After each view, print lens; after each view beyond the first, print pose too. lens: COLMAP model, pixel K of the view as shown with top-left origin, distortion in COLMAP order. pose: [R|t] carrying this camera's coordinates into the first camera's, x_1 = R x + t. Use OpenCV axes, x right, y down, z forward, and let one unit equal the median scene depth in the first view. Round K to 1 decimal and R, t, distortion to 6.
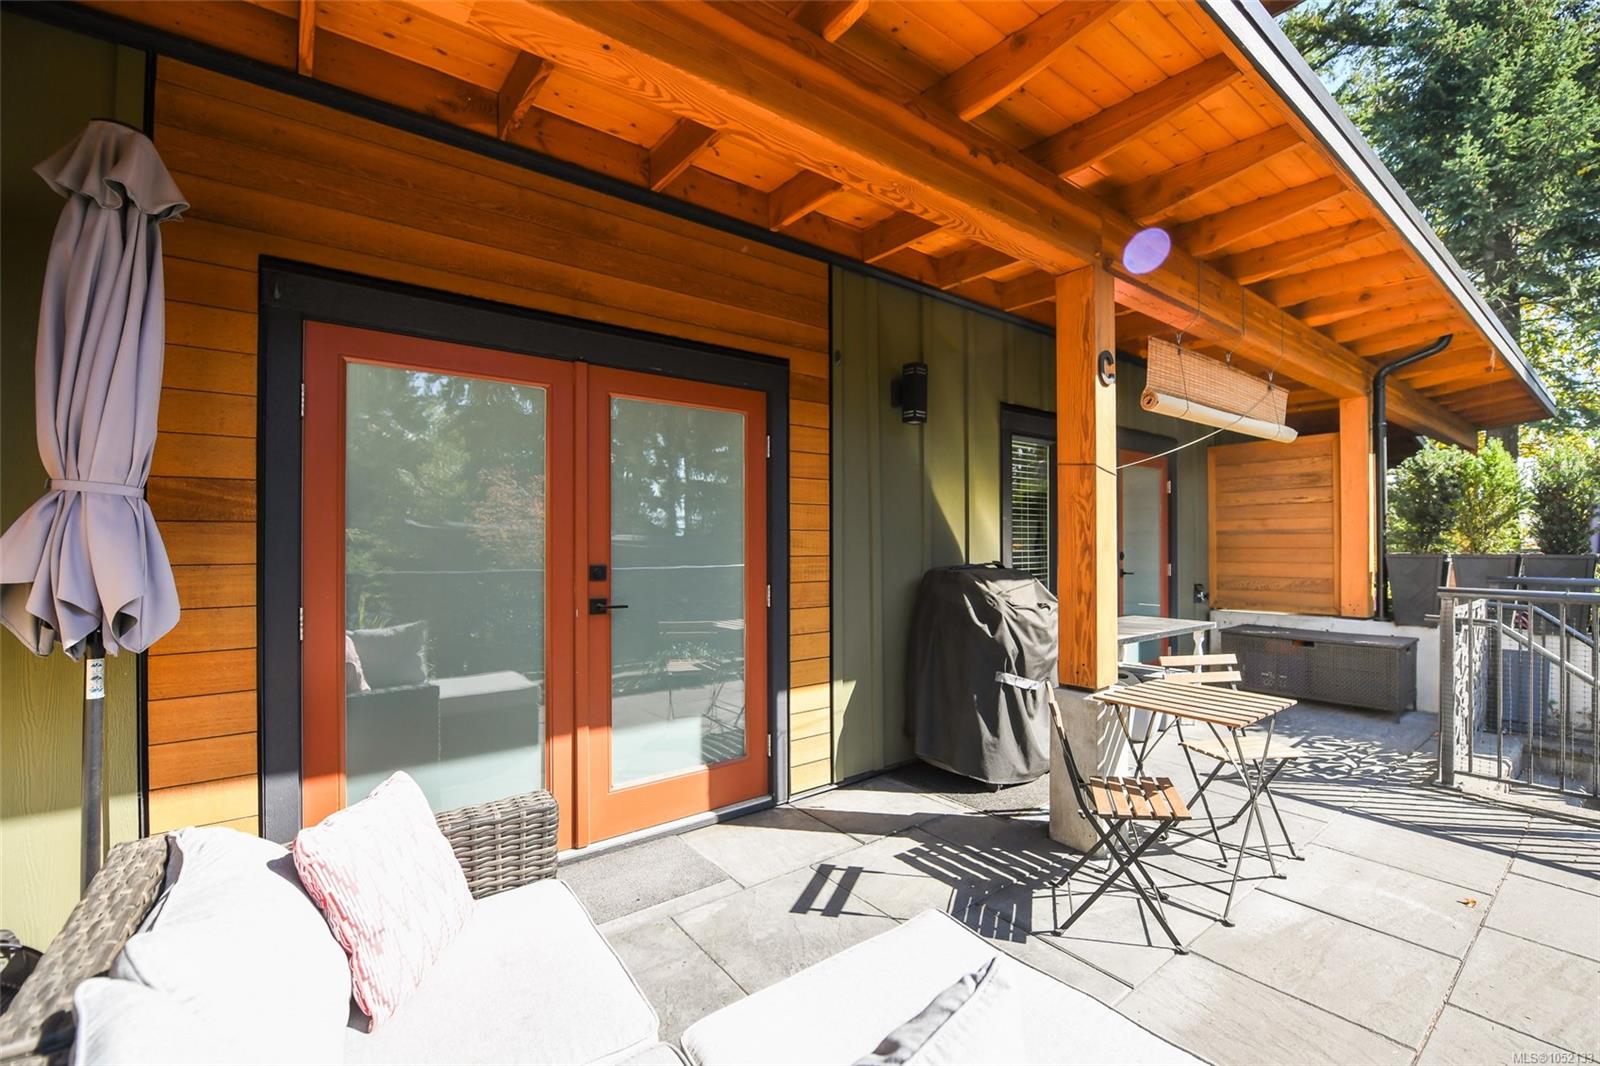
lens RADIAL K [[678.8, 0, 836.2], [0, 678.8, 538.6], [0, 0, 1]] dist [-0.027320, -0.000297]
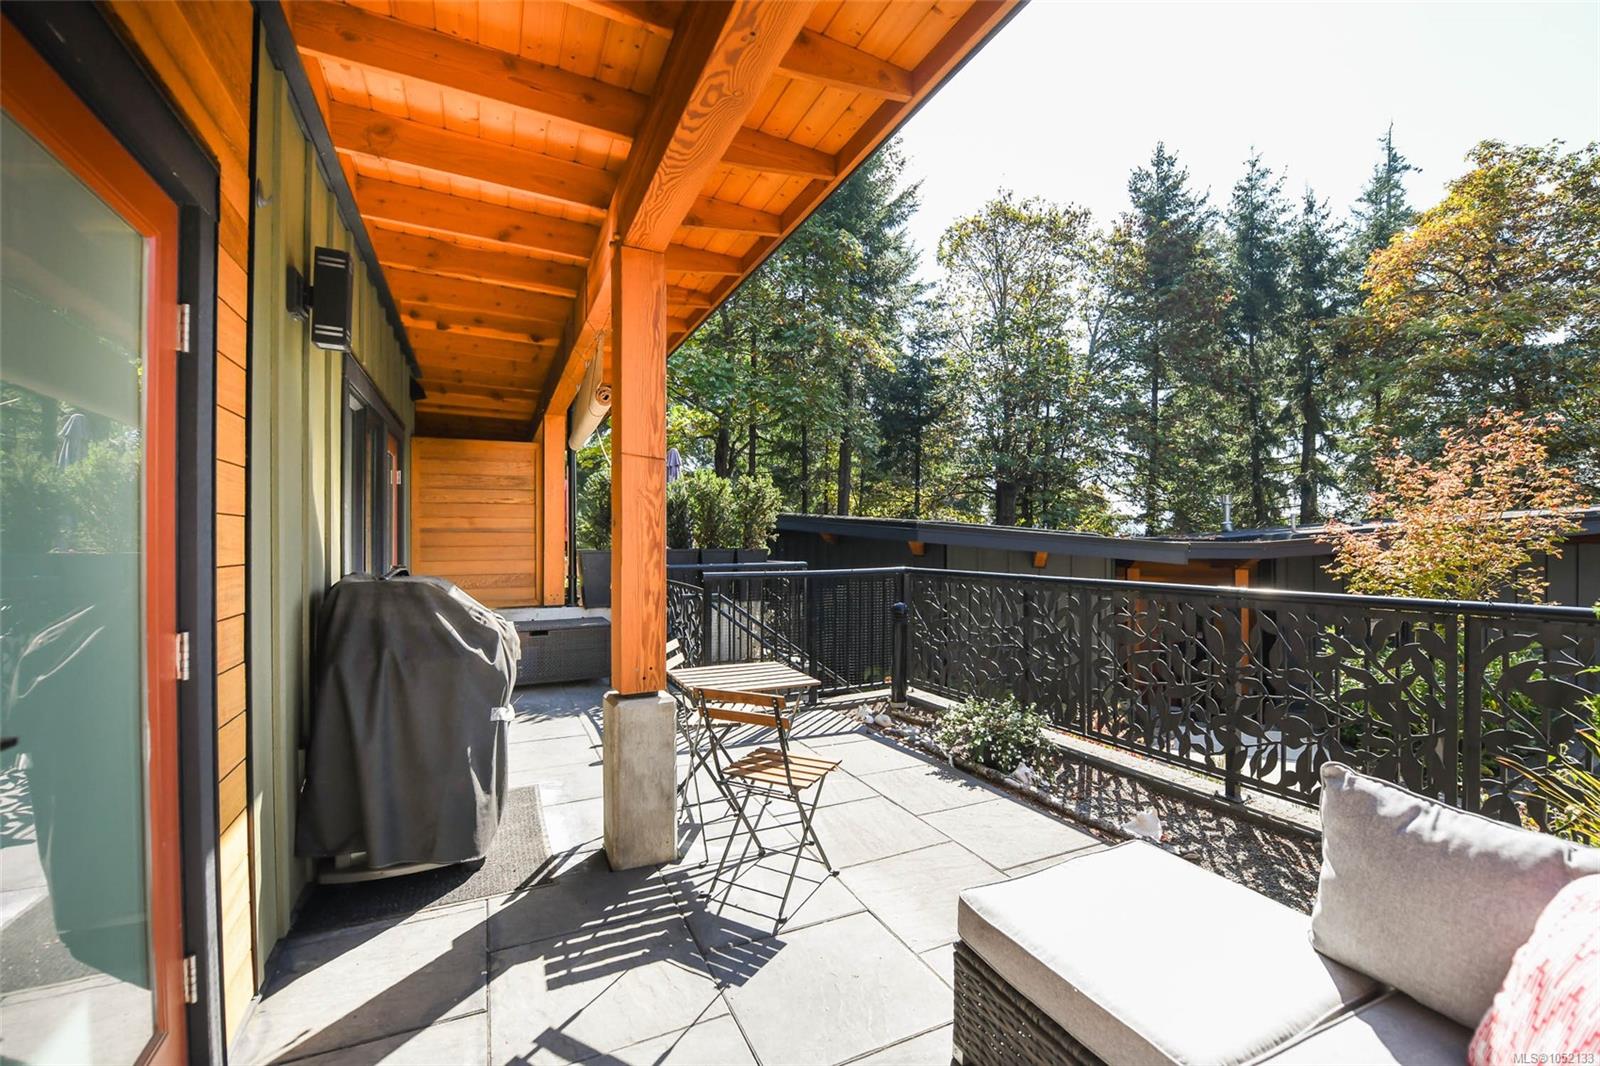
lens RADIAL K [[678.8, 0, 836.2], [0, 678.8, 538.6], [0, 0, 1]] dist [-0.027320, -0.000297]
pose [[0.200123, 0.001712, 0.979769, -0.433067], [-0.003196, 0.999994, -0.001095, 0.003524], [-0.979766, -0.002912, 0.200127, 0.467148]]
